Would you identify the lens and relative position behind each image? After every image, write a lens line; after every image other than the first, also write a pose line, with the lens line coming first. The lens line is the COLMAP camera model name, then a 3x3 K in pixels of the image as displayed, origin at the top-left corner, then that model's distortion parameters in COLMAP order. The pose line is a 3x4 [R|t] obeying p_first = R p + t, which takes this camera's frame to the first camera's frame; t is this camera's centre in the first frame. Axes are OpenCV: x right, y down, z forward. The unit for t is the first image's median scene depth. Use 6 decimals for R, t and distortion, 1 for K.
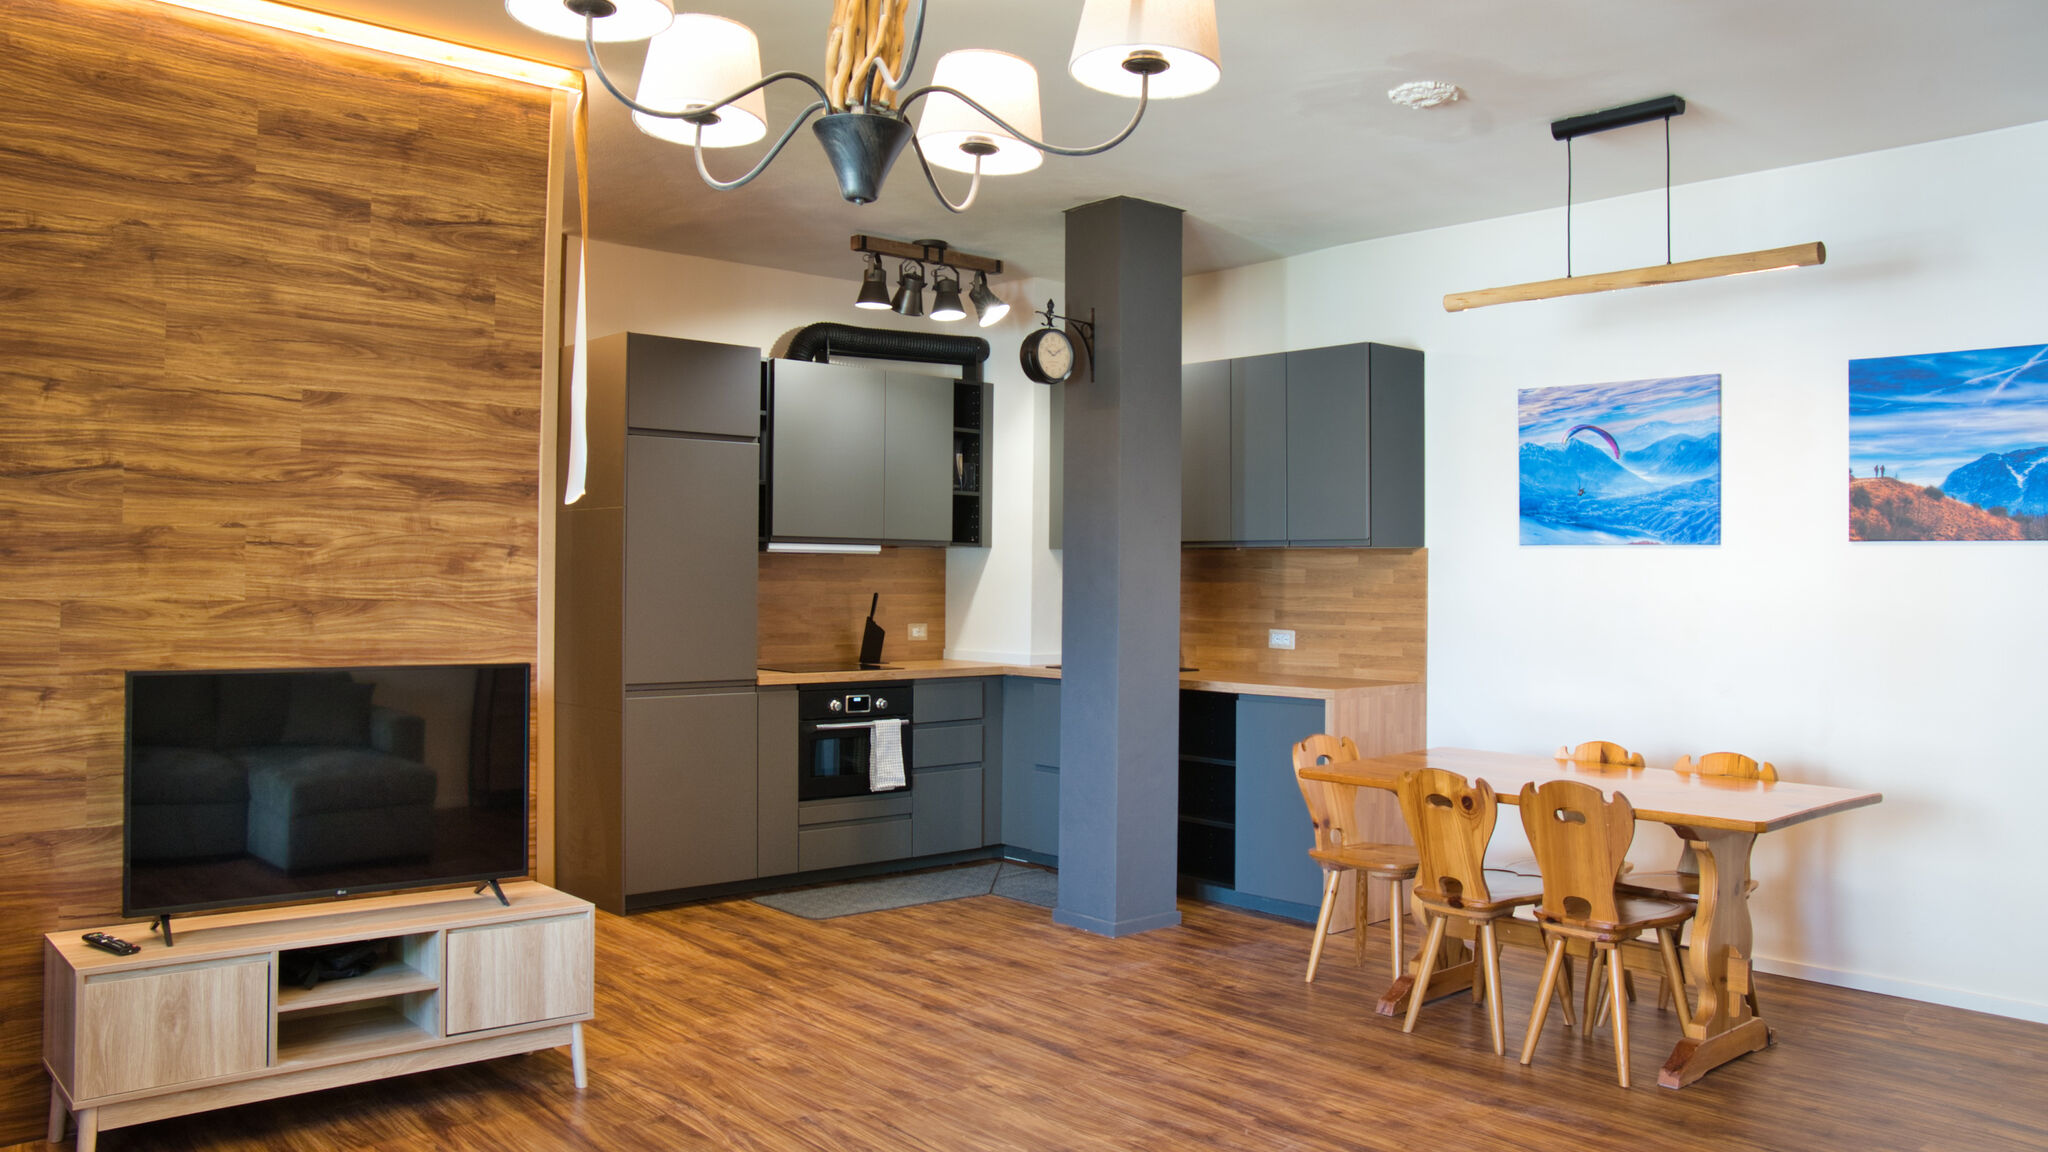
lens RADIAL K [[1583.0, 0, 1030.9], [0, 1583.0, 572.7], [0, 0, 1]] dist [-0.123274, 0.094110]
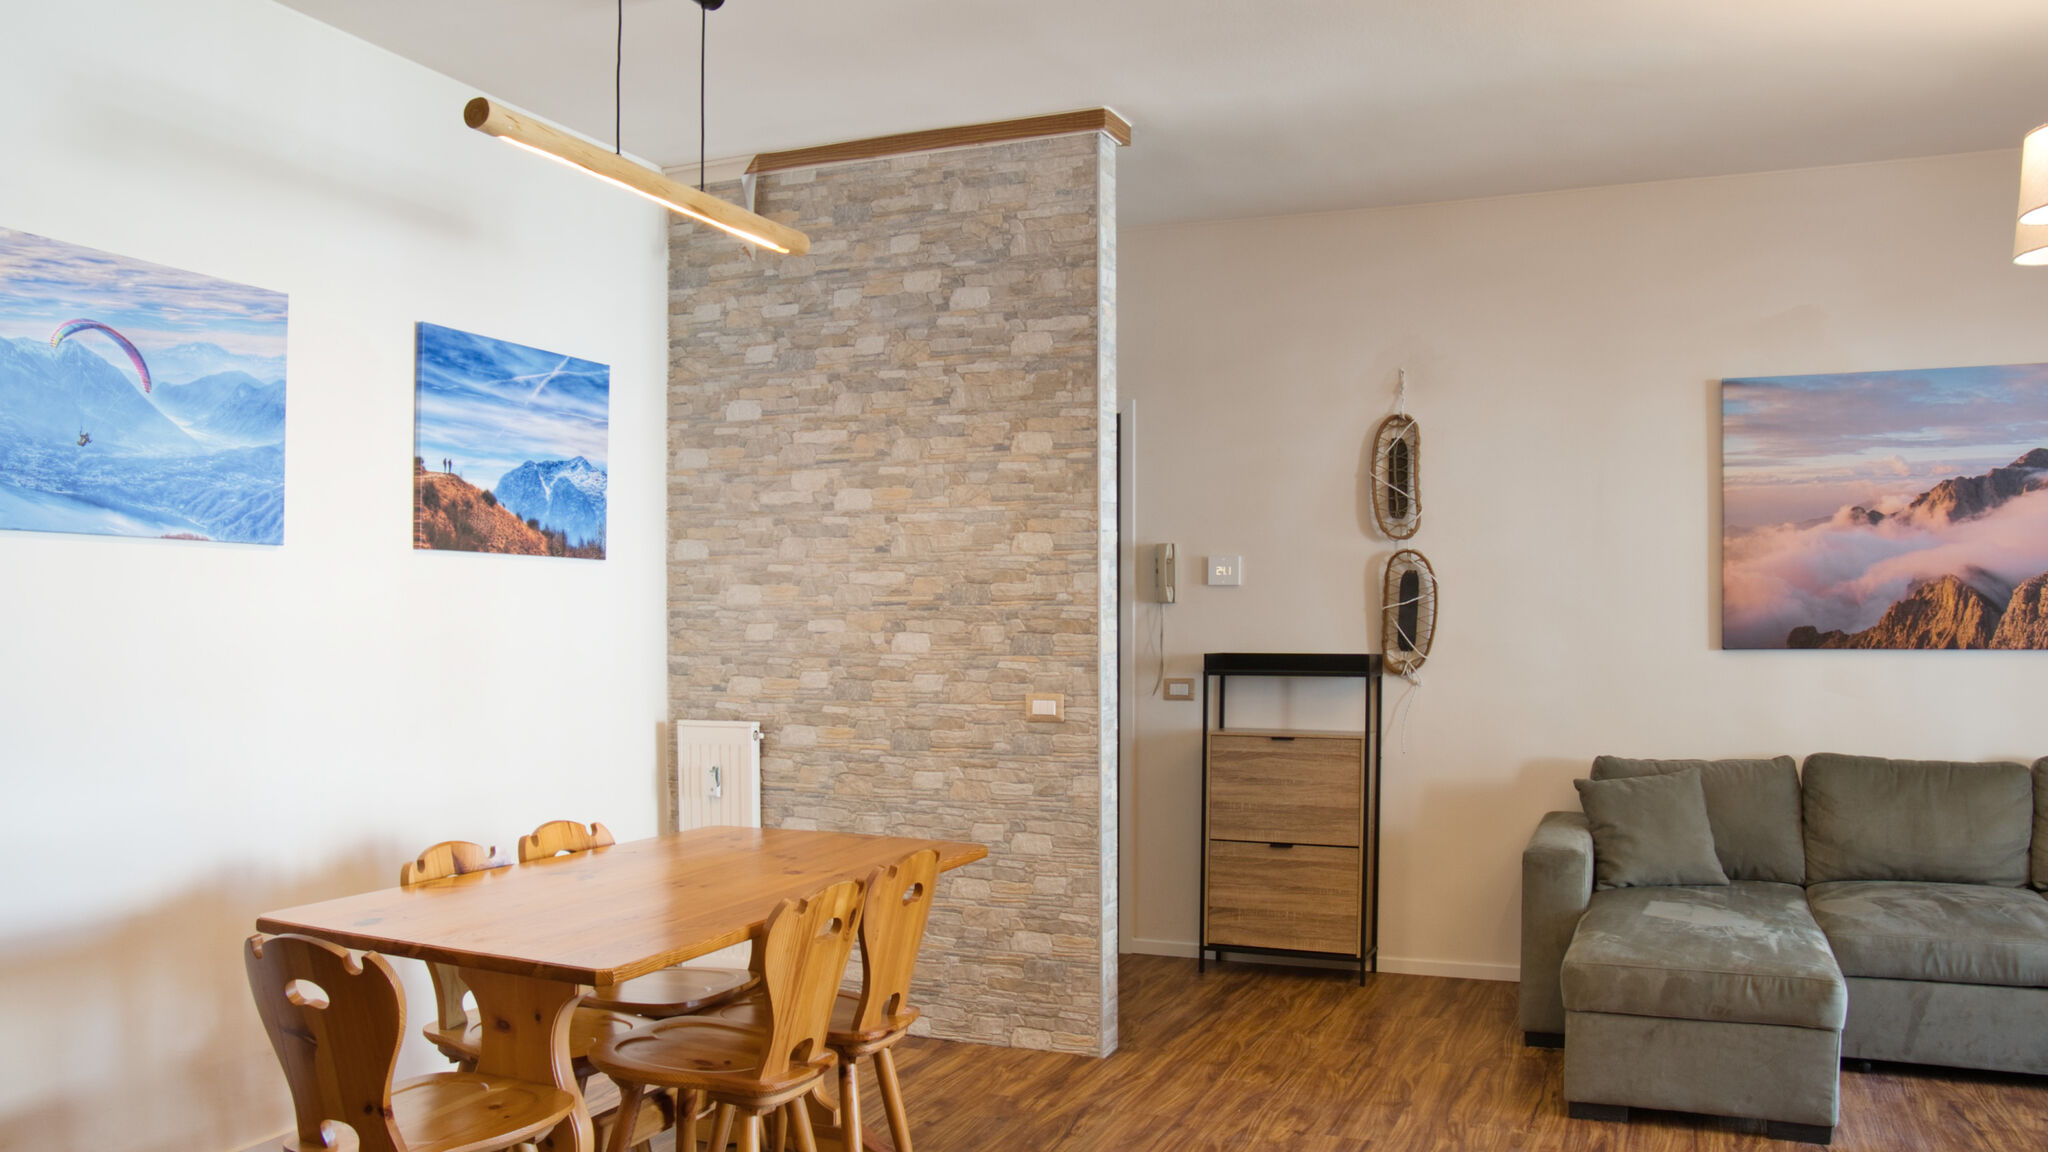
lens RADIAL K [[1583.0, 0, 1053.5], [0, 1583.0, 650.6], [0, 0, 1]] dist [-0.123274, 0.094110]
pose [[-0.446782, -0.026123, 0.894261, -0.289826], [-0.003919, 0.999621, 0.027243, 0.007639], [-0.894634, 0.008667, -0.446715, 0.921408]]
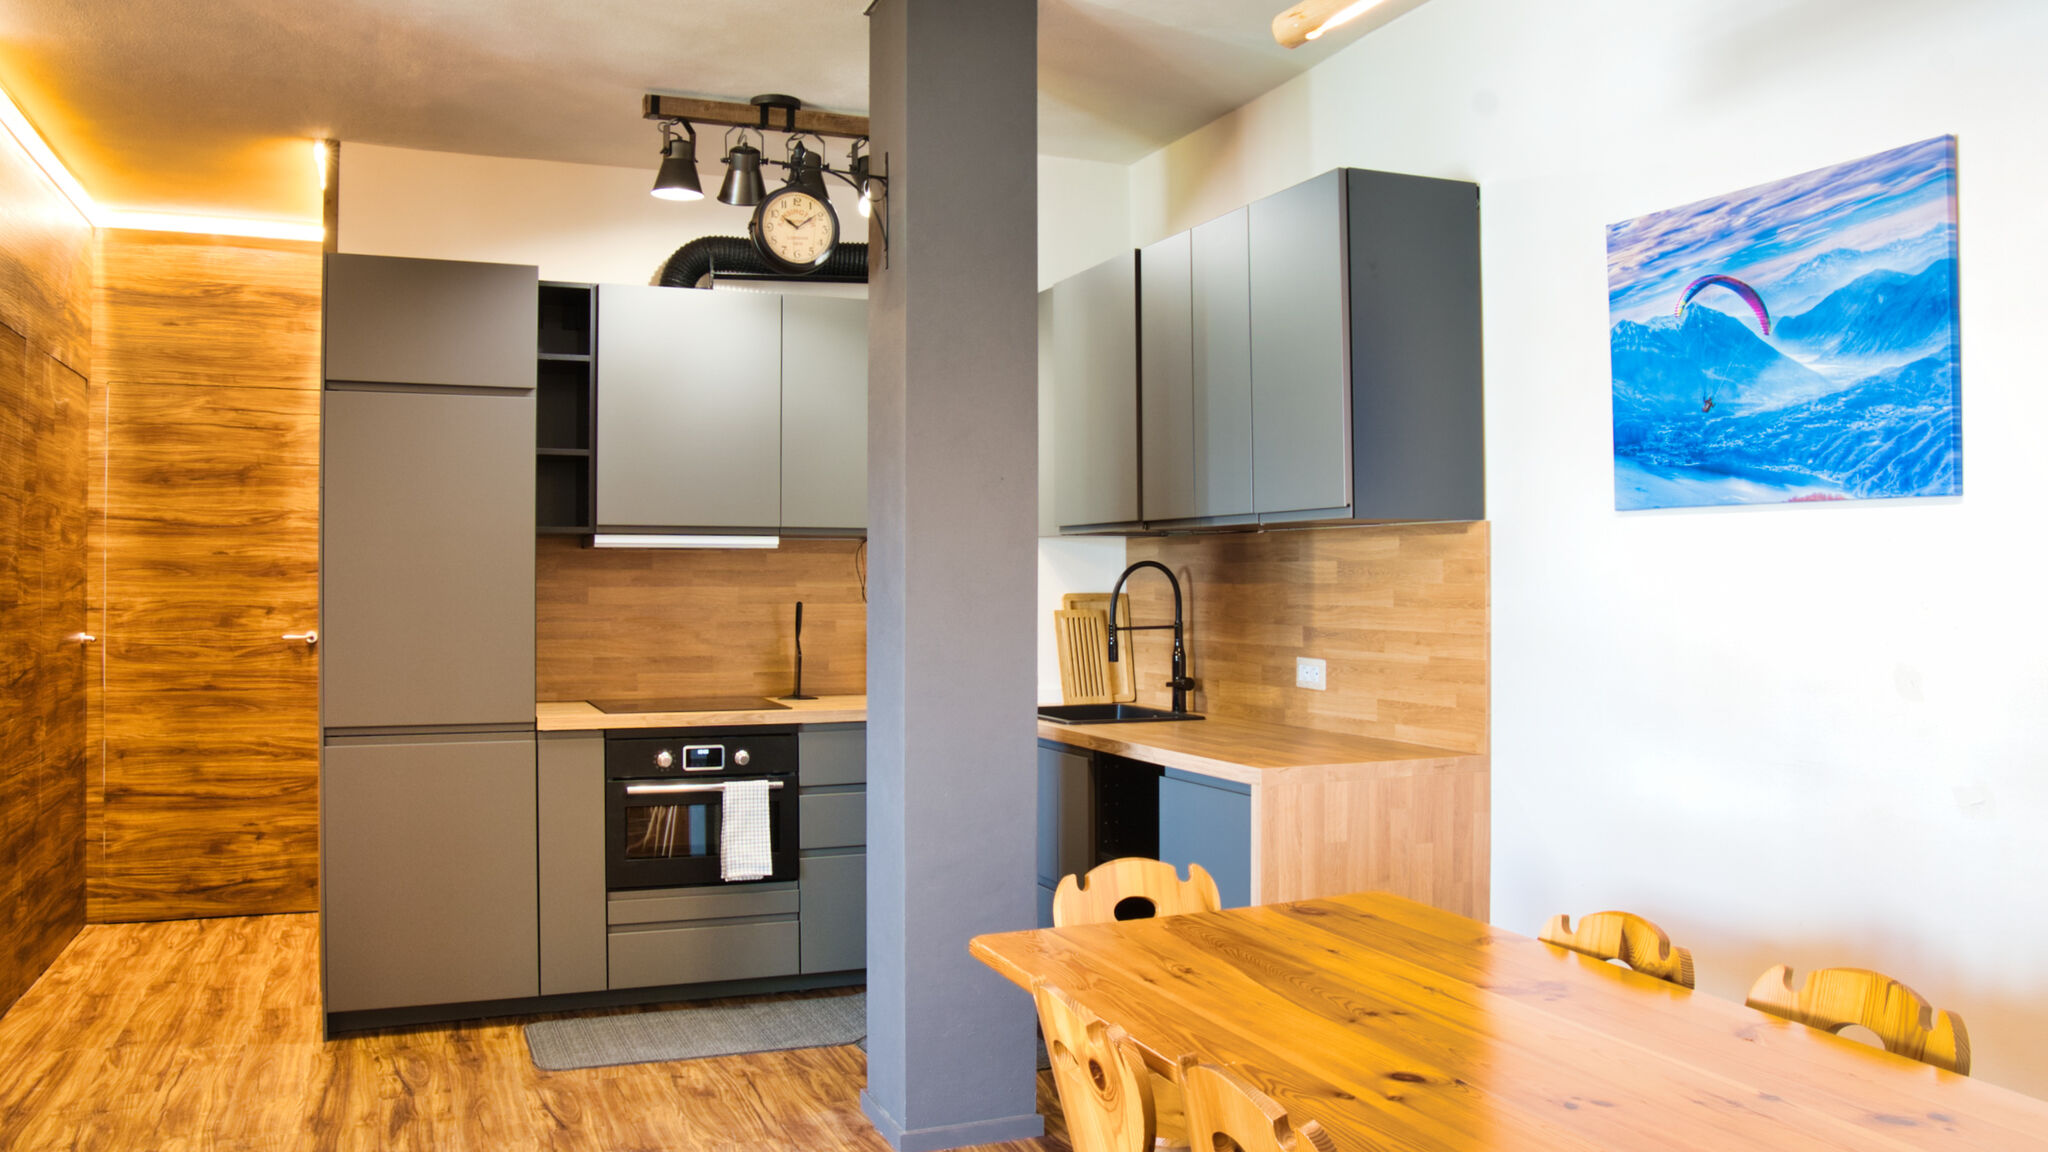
lens RADIAL K [[1583.0, 0, 1046.8], [0, 1583.0, 574.3], [0, 0, 1]] dist [-0.123274, 0.094110]
pose [[0.948306, -0.010231, -0.317192, 0.302725], [0.009256, 0.999947, -0.004580, 0.005400], [0.317222, 0.001407, 0.948350, 0.430868]]
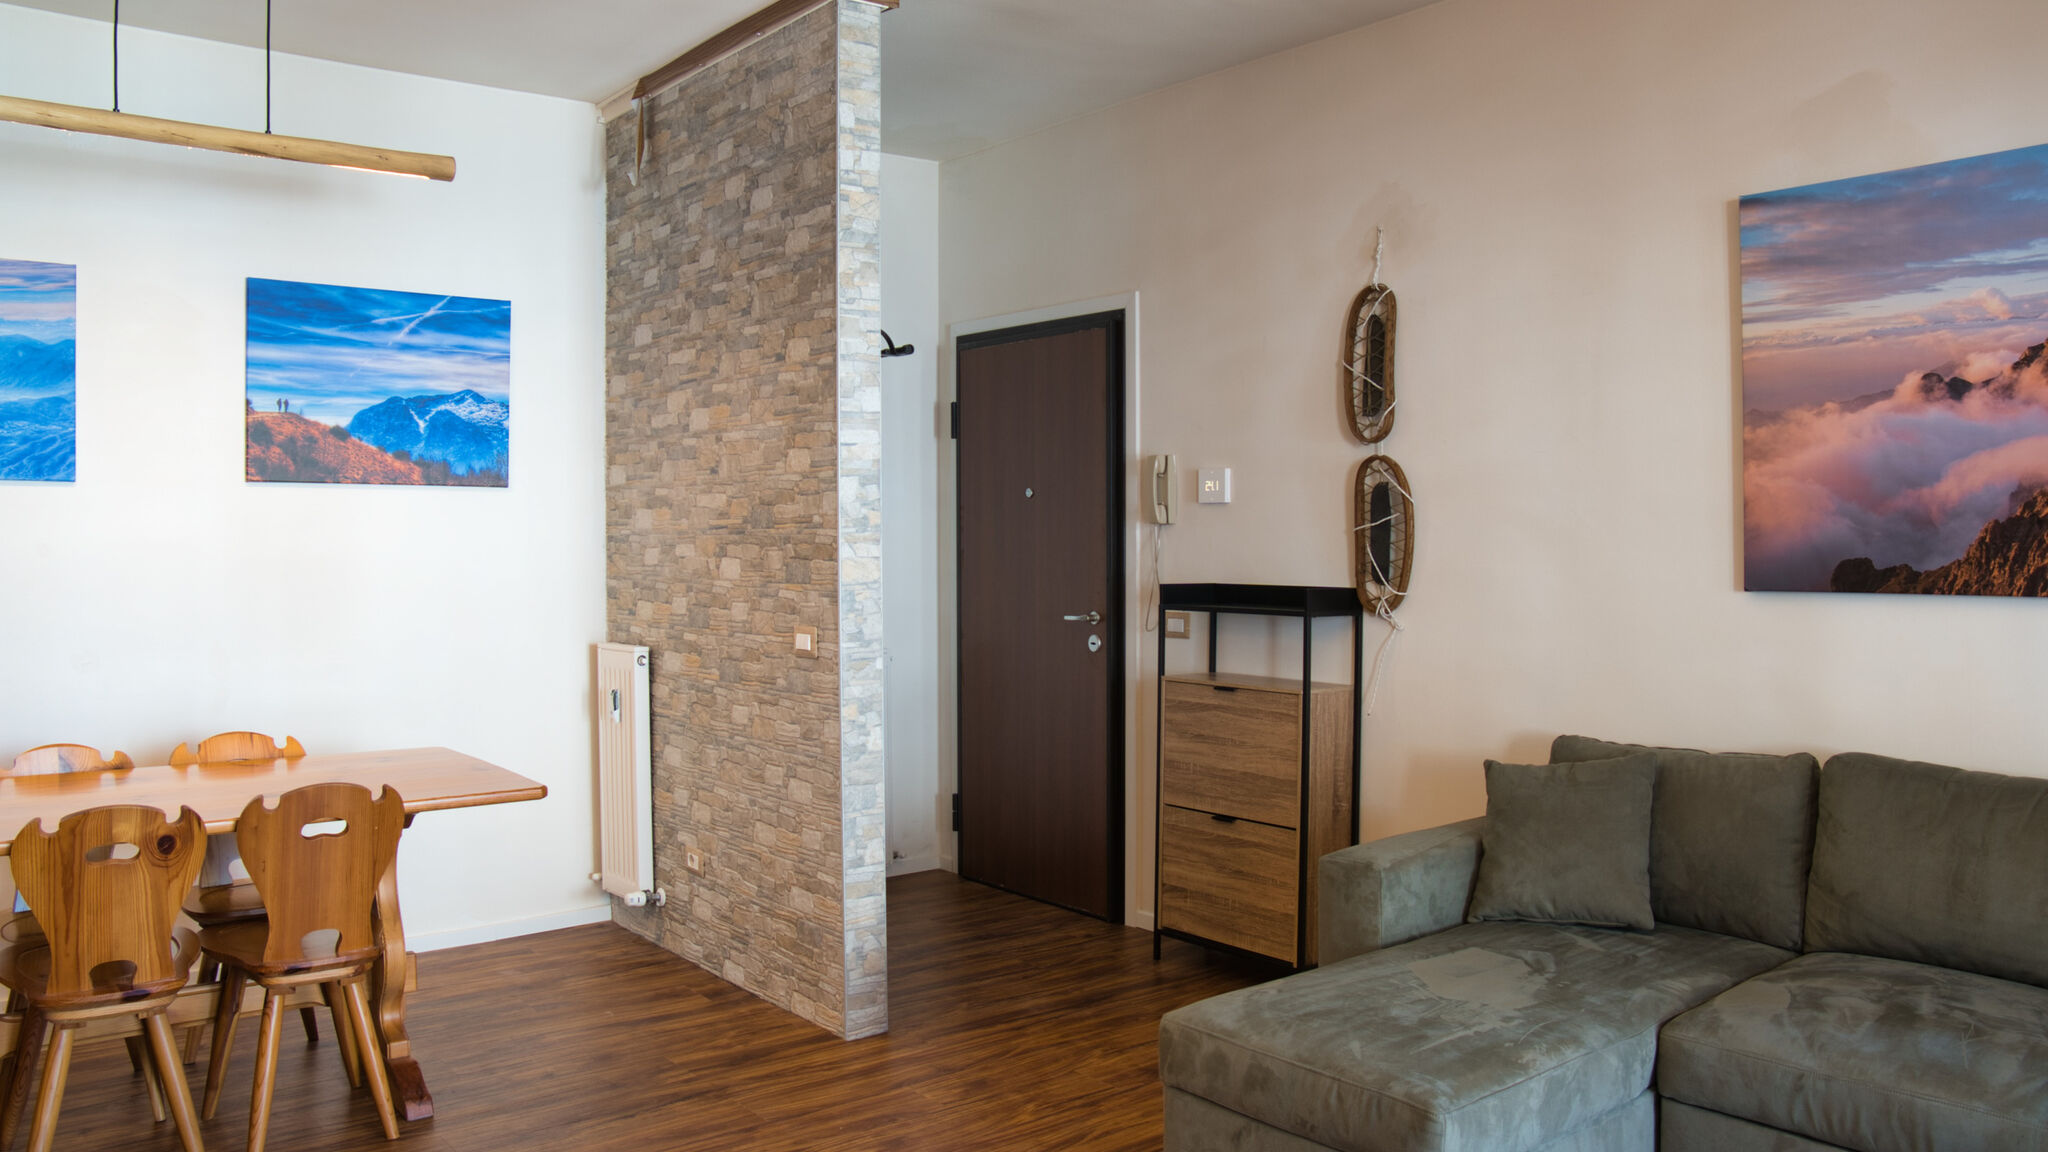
lens RADIAL K [[1583.0, 0, 1028.1], [0, 1583.0, 548.8], [0, 0, 1]] dist [-0.123274, 0.094110]
pose [[0.056099, -0.018624, 0.998251, -0.287500], [0.000506, 0.999826, 0.018625, 0.001735], [-0.998425, -0.000540, 0.056099, 0.432449]]
